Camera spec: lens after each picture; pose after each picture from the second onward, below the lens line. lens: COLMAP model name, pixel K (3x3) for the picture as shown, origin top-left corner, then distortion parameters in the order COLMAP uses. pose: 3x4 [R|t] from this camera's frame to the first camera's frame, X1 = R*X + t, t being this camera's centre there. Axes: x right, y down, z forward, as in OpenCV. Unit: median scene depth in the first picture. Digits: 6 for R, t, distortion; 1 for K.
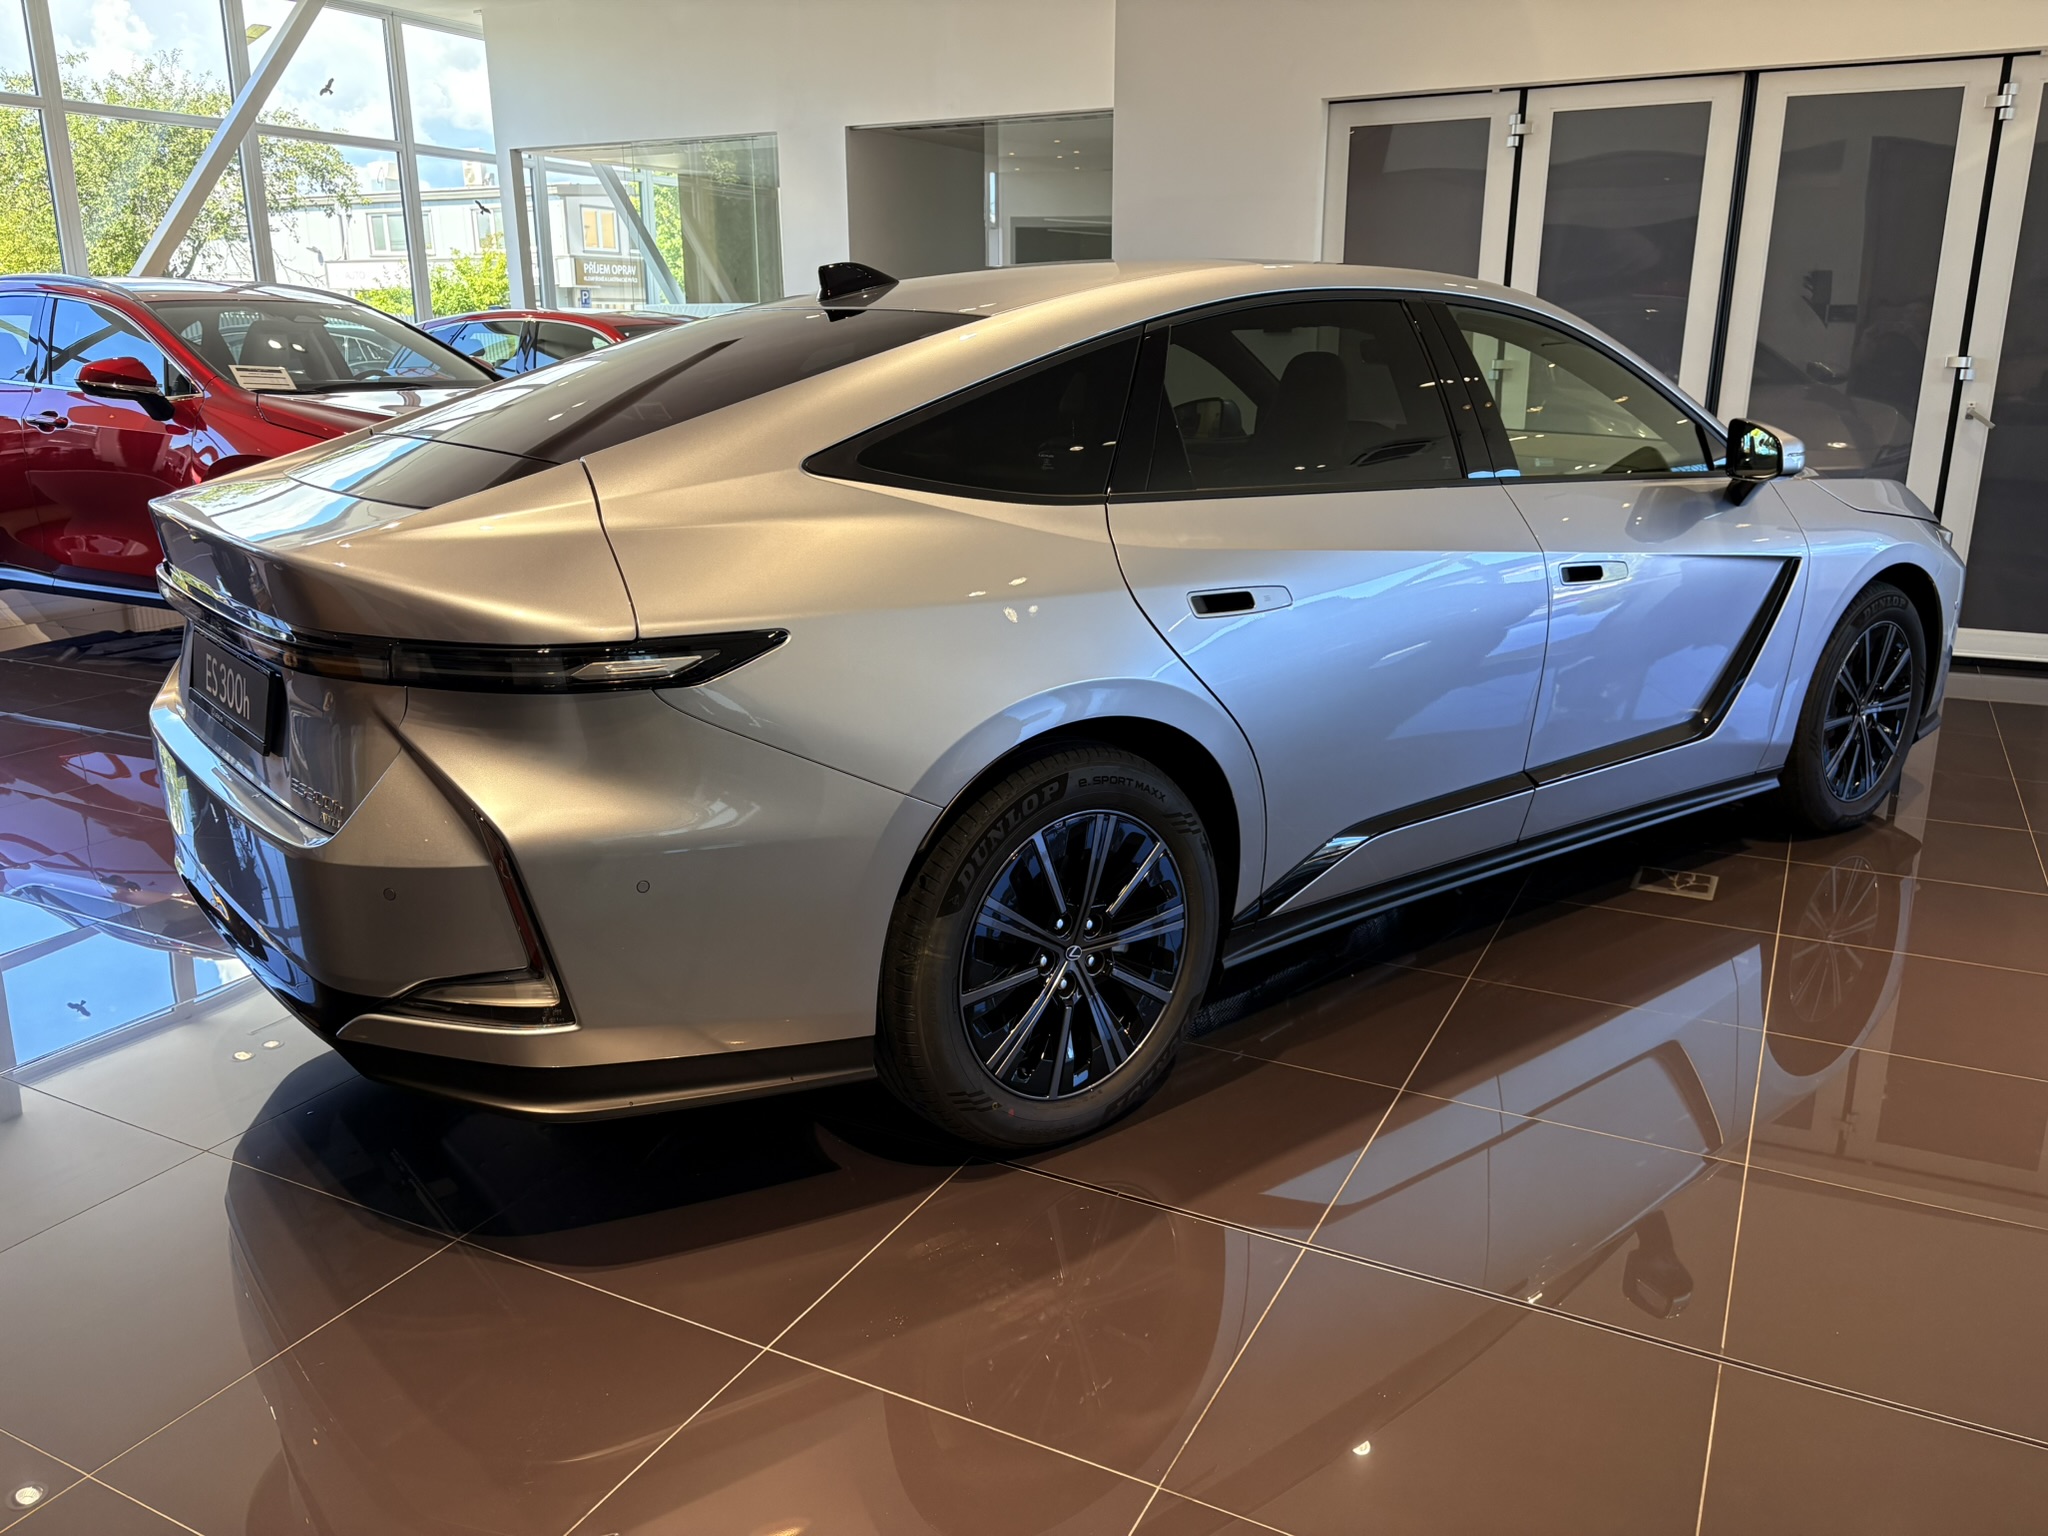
lens RADIAL K [[1558.3, 0, 1027.0], [0, 1558.3, 804.4], [0, 0, 1]] dist [0.033826, -0.031718]
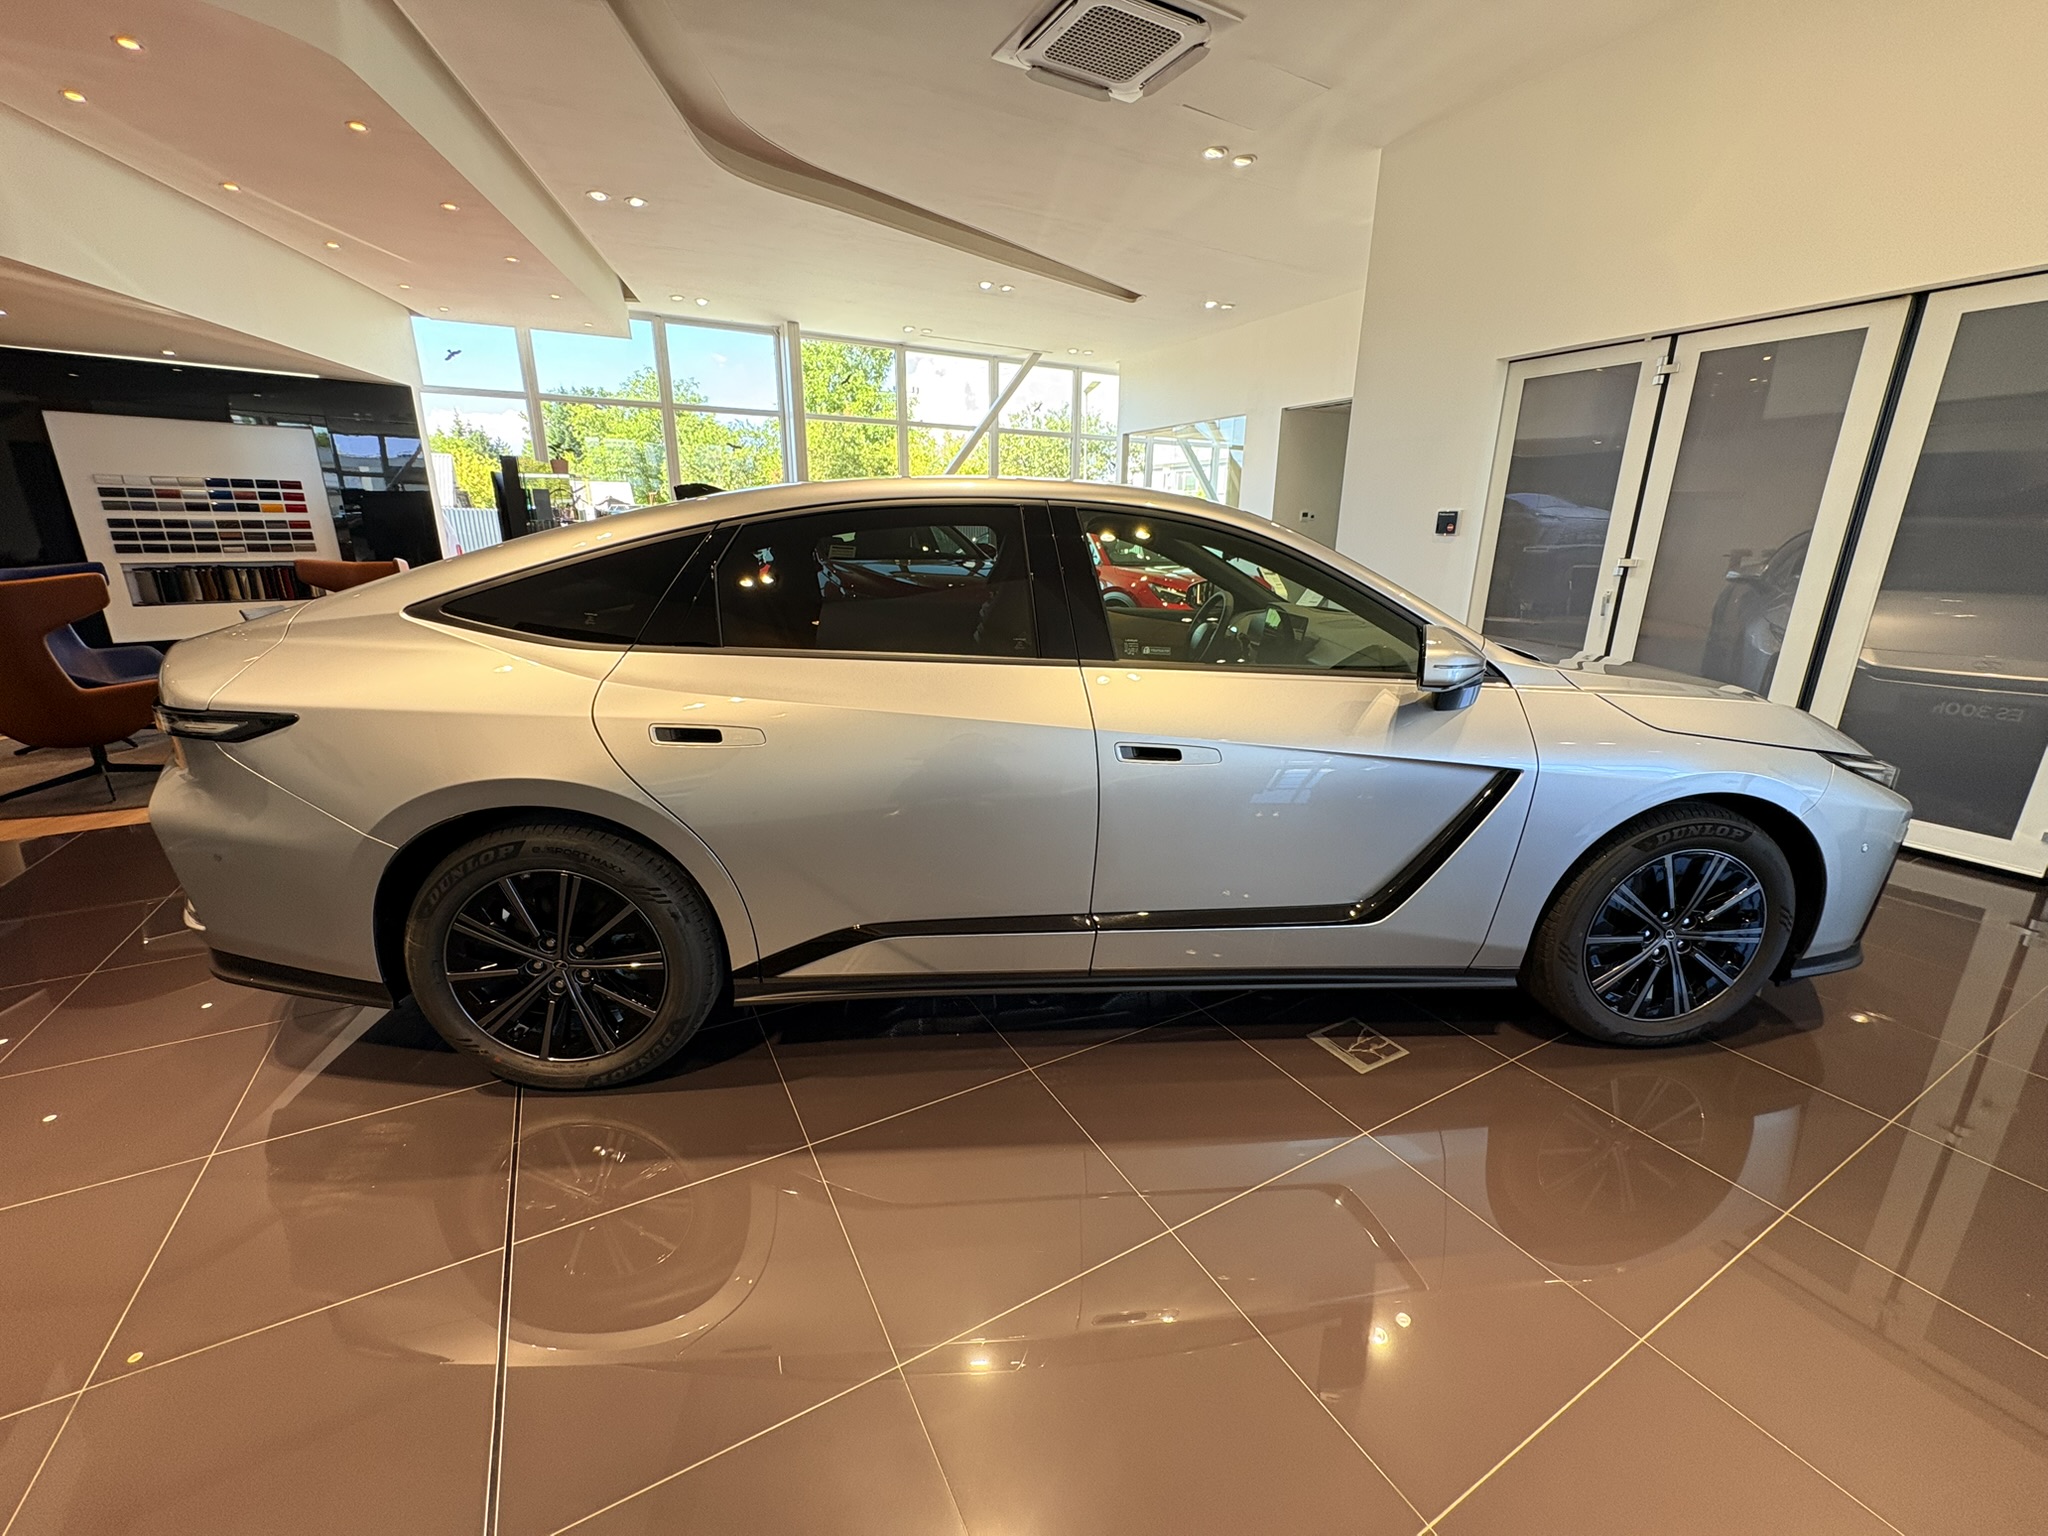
lens RADIAL K [[812.5, 0, 1023.8], [0, 812.5, 781.1], [0, 0, 1]] dist [0.000638, -0.001620]
pose [[0.828647, 0.176255, -0.531298, 0.296379], [-0.173786, 0.983239, 0.055135, -0.073014], [0.532111, 0.046645, 0.845389, 0.237014]]
